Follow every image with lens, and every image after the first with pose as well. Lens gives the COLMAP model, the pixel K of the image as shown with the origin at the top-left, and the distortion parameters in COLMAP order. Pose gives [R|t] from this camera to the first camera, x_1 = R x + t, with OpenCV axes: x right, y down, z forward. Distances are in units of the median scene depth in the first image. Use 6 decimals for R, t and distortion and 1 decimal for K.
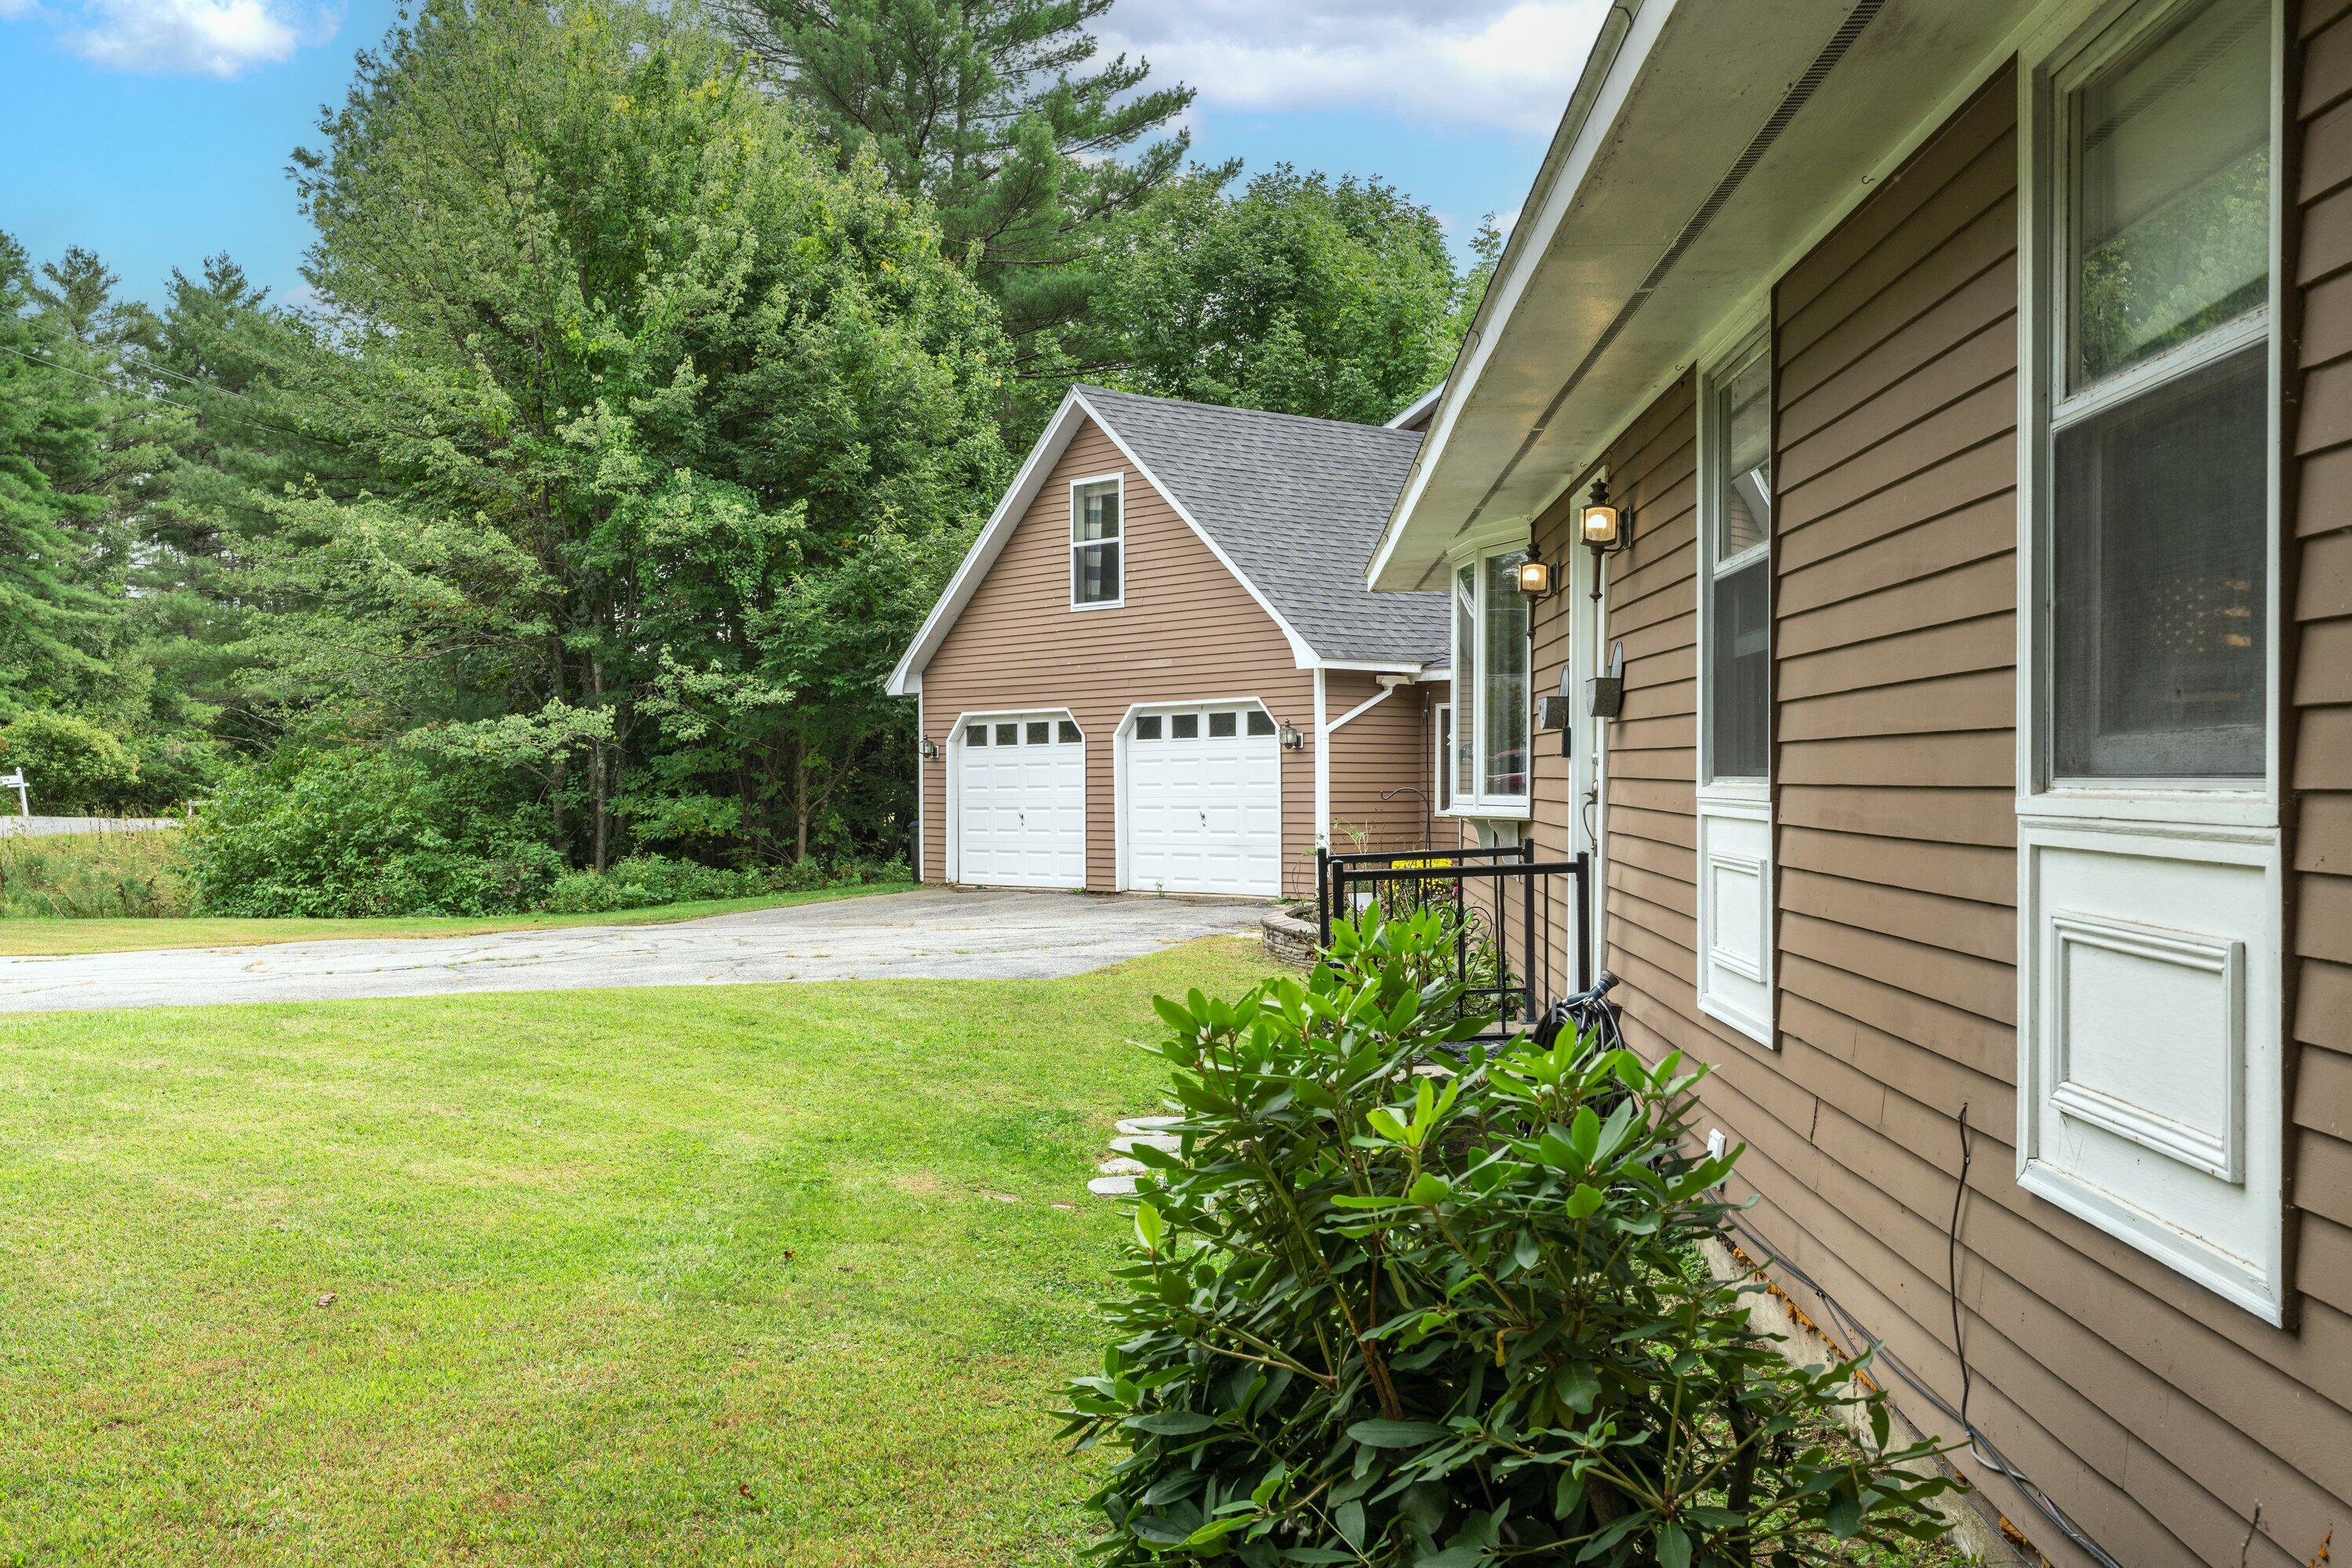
lens RADIAL K [[2337.1, 0, 1206.1], [0, 2337.1, 795.0], [0, 0, 1]] dist [0.001120, 0.006686]
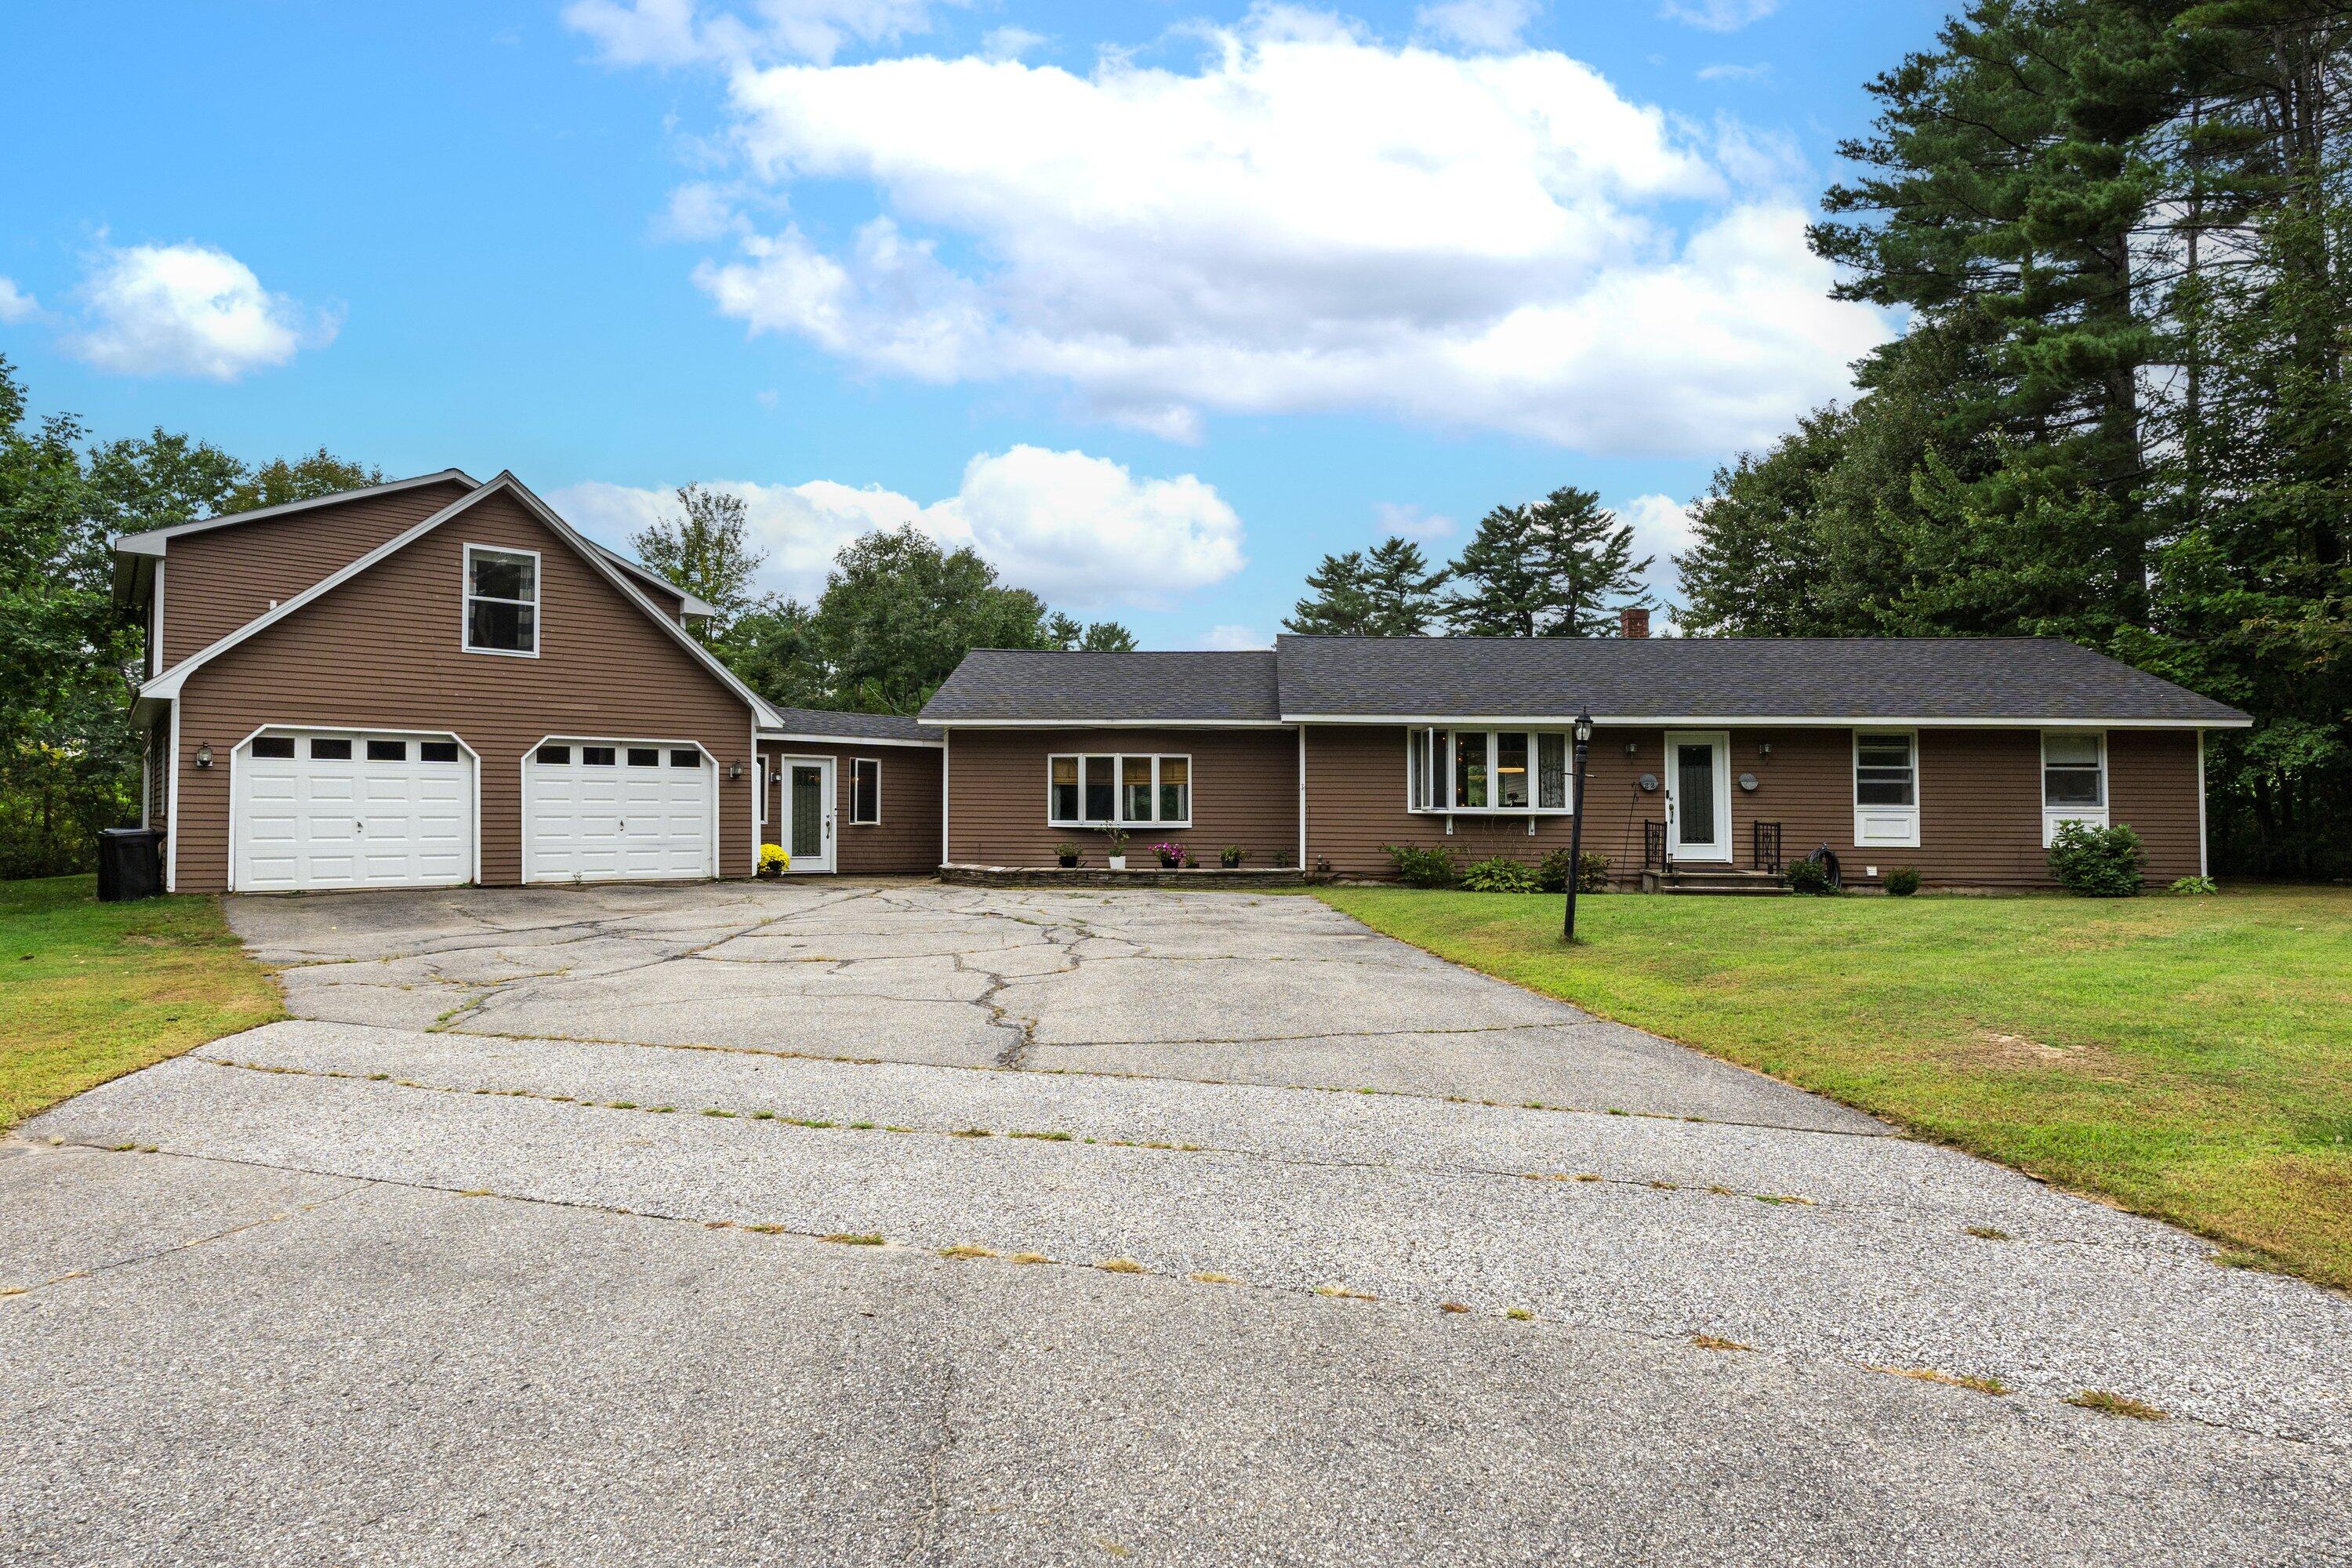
lens RADIAL K [[1191.4, 0, 1175.8], [0, 1191.4, 813.2], [0, 0, 1]] dist [-0.031661, 0.000390]
pose [[0.013540, 0.011071, 0.999847, -0.648547], [0.000598, 0.999938, -0.011080, 0.010576], [-0.999908, 0.000748, 0.013533, 0.625876]]
